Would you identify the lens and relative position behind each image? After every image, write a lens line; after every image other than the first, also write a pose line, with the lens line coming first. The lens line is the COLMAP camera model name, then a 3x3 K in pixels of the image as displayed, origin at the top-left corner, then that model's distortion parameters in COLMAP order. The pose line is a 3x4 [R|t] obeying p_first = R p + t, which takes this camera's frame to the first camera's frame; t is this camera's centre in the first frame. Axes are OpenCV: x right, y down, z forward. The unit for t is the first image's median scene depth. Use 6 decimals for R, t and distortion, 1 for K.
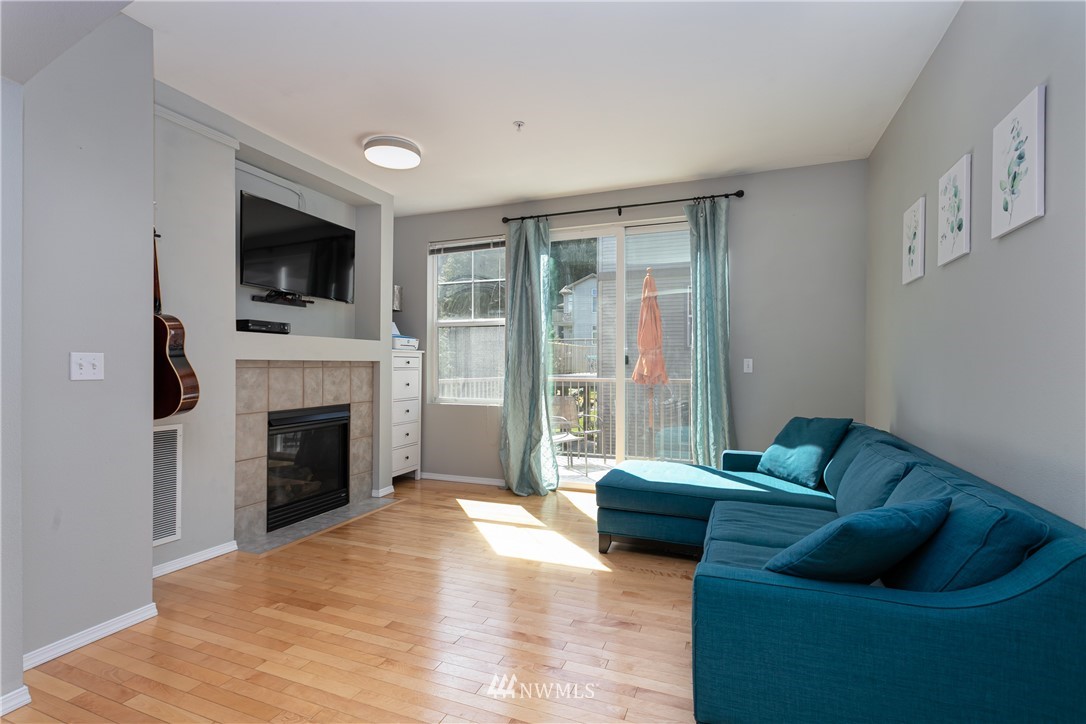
lens RADIAL K [[513.7, 0, 541.5], [0, 513.7, 362.2], [0, 0, 1]] dist [0.002296, 0.002002]
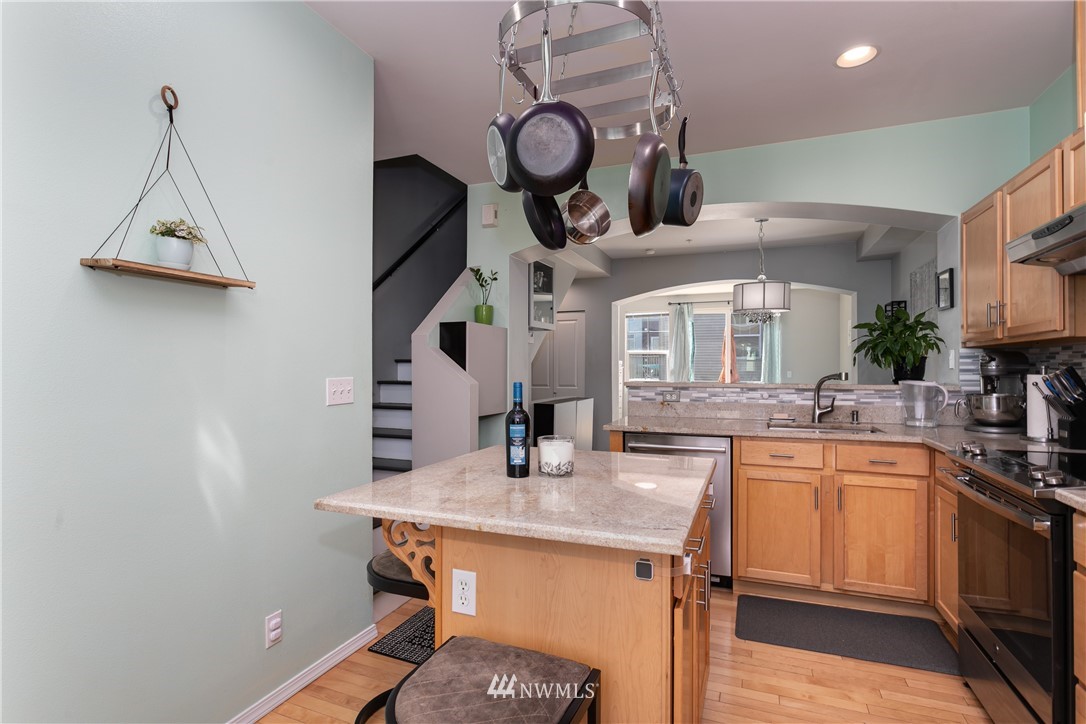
lens RADIAL K [[549.3, 0, 535.7], [0, 549.3, 366.5], [0, 0, 1]] dist [-0.004771, 0.003025]
pose [[0.999984, -0.002952, -0.004746, -0.768867], [0.002928, 0.999983, -0.004980, -0.019142], [0.004760, 0.004966, 0.999976, -1.546864]]
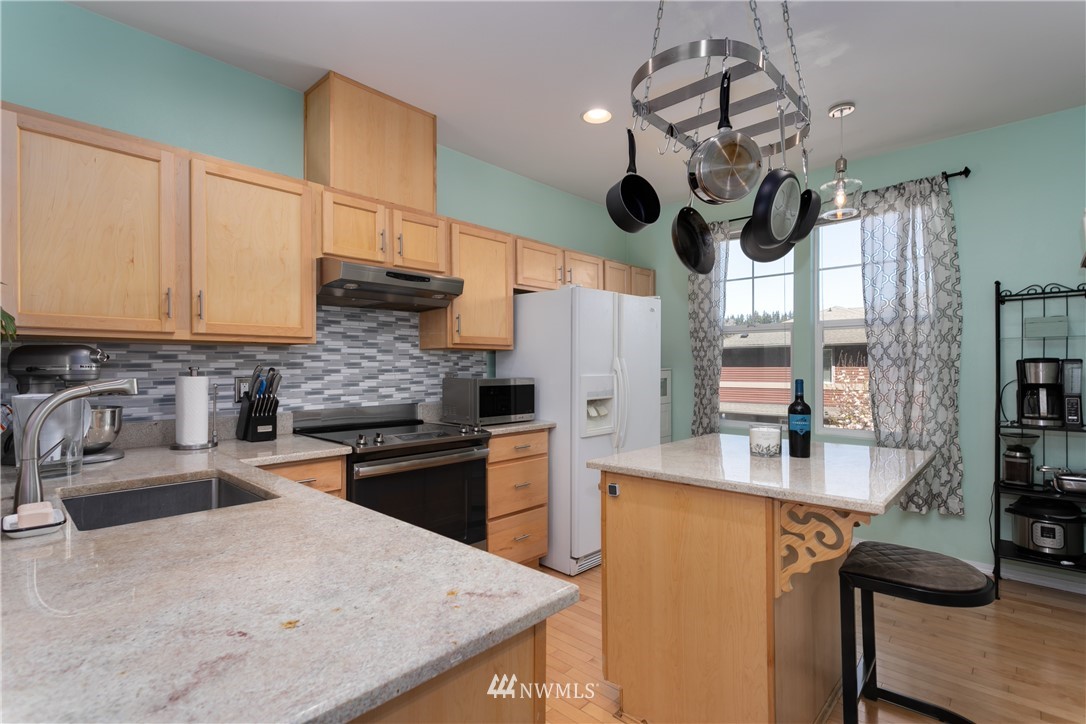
lens RADIAL K [[513.7, 0, 539.4], [0, 513.7, 364.7], [0, 0, 1]] dist [0.002296, 0.002002]
pose [[-0.928191, 0.004503, 0.372077, -0.737008], [0.002637, 0.999981, -0.005526, -0.020217], [-0.372095, -0.004148, -0.928185, -0.484428]]
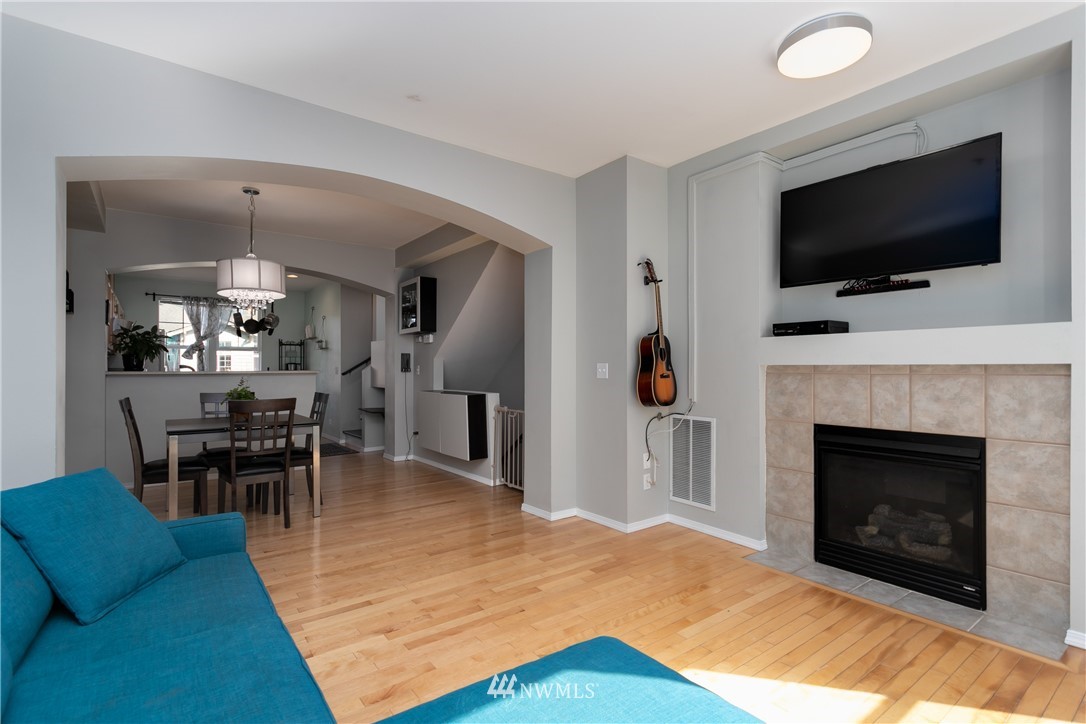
lens RADIAL K [[513.7, 0, 536.4], [0, 513.7, 365.7], [0, 0, 1]] dist [0.002296, 0.002002]
pose [[-0.527587, -0.006254, -0.849478, 0.432488], [0.000603, 0.999970, -0.007737, 0.003422], [0.849501, -0.004595, -0.527568, 0.982464]]
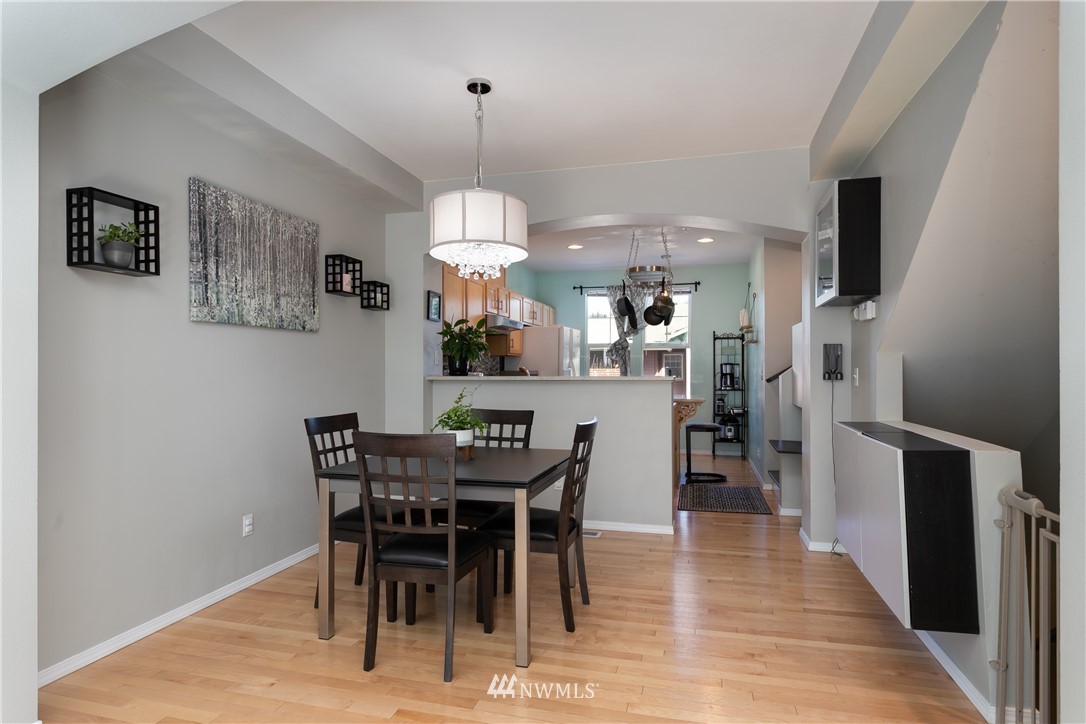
lens RADIAL K [[594.4, 0, 537.4], [0, 594.4, 367.8], [0, 0, 1]] dist [-0.003814, 0.001509]
pose [[-0.994158, -0.001819, -0.107915, -0.199801], [-0.001547, 0.999995, -0.002605, -0.007699], [0.107919, -0.002423, -0.994157, 0.652692]]
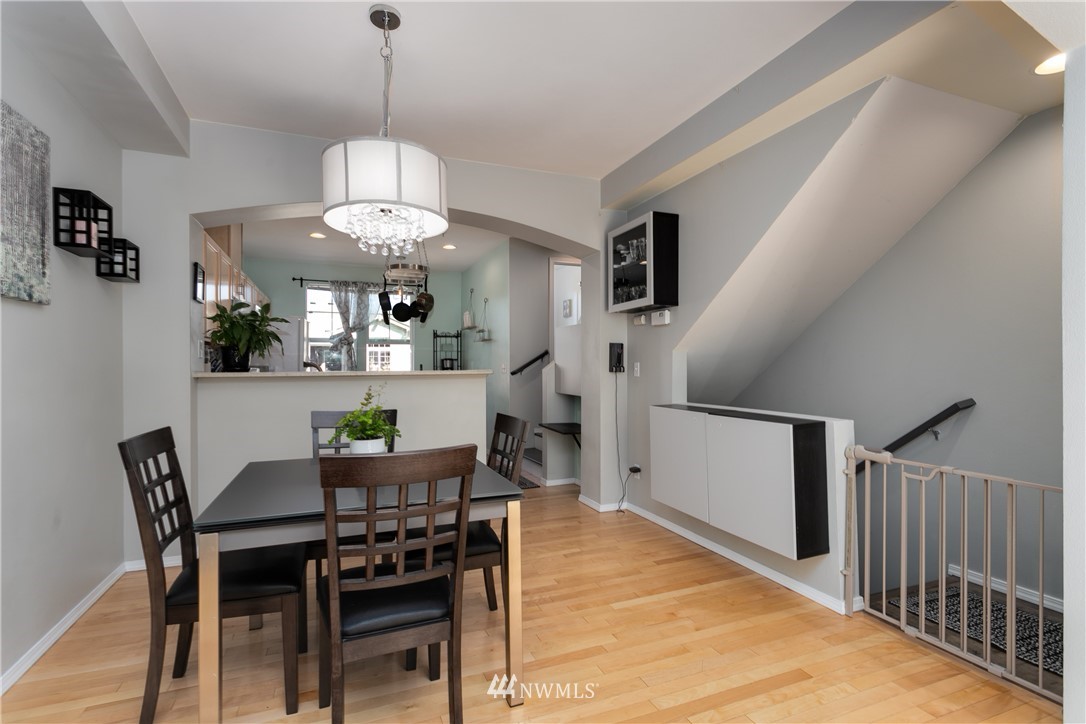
lens RADIAL K [[513.7, 0, 537.8], [0, 513.7, 364.8], [0, 0, 1]] dist [0.002296, 0.002002]
pose [[-0.729629, 0.000252, -0.683843, 0.064392], [0.000367, 1.000000, -0.000023, -0.005515], [0.683843, -0.000268, -0.729629, 0.374625]]
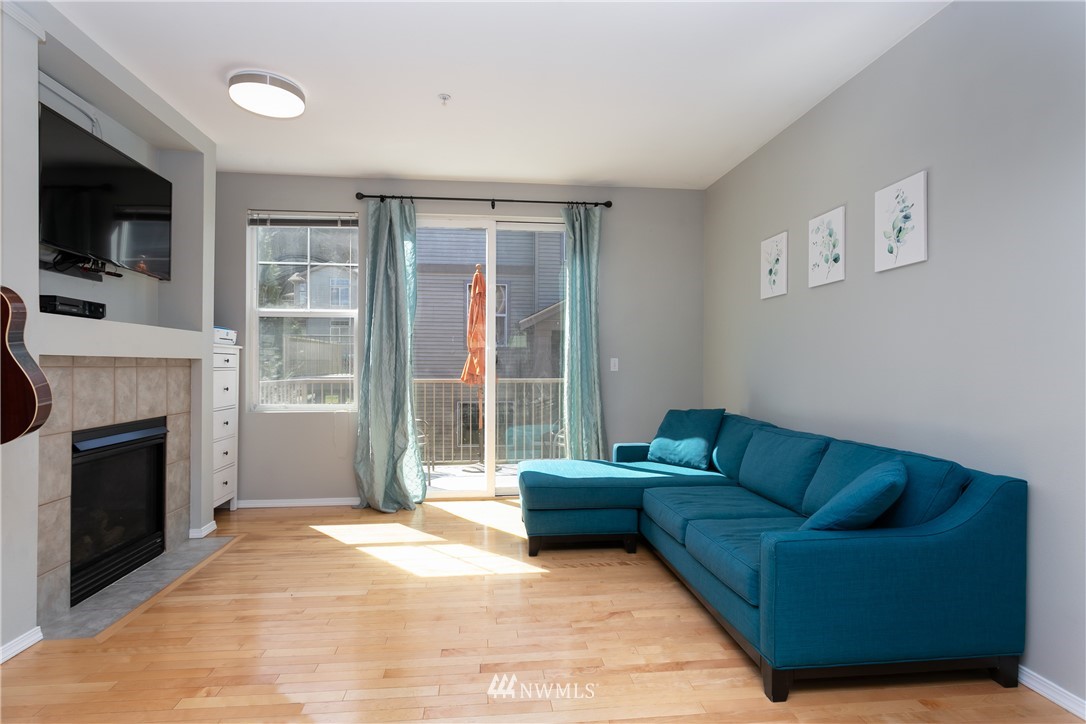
lens RADIAL K [[549.3, 0, 538.9], [0, 549.3, 362.6], [0, 0, 1]] dist [-0.004771, 0.003025]
pose [[0.885060, 0.002223, 0.465472, -0.297650], [-0.002540, 0.999997, 0.000052, 0.002707], [-0.465470, -0.001228, 0.885063, 0.058165]]
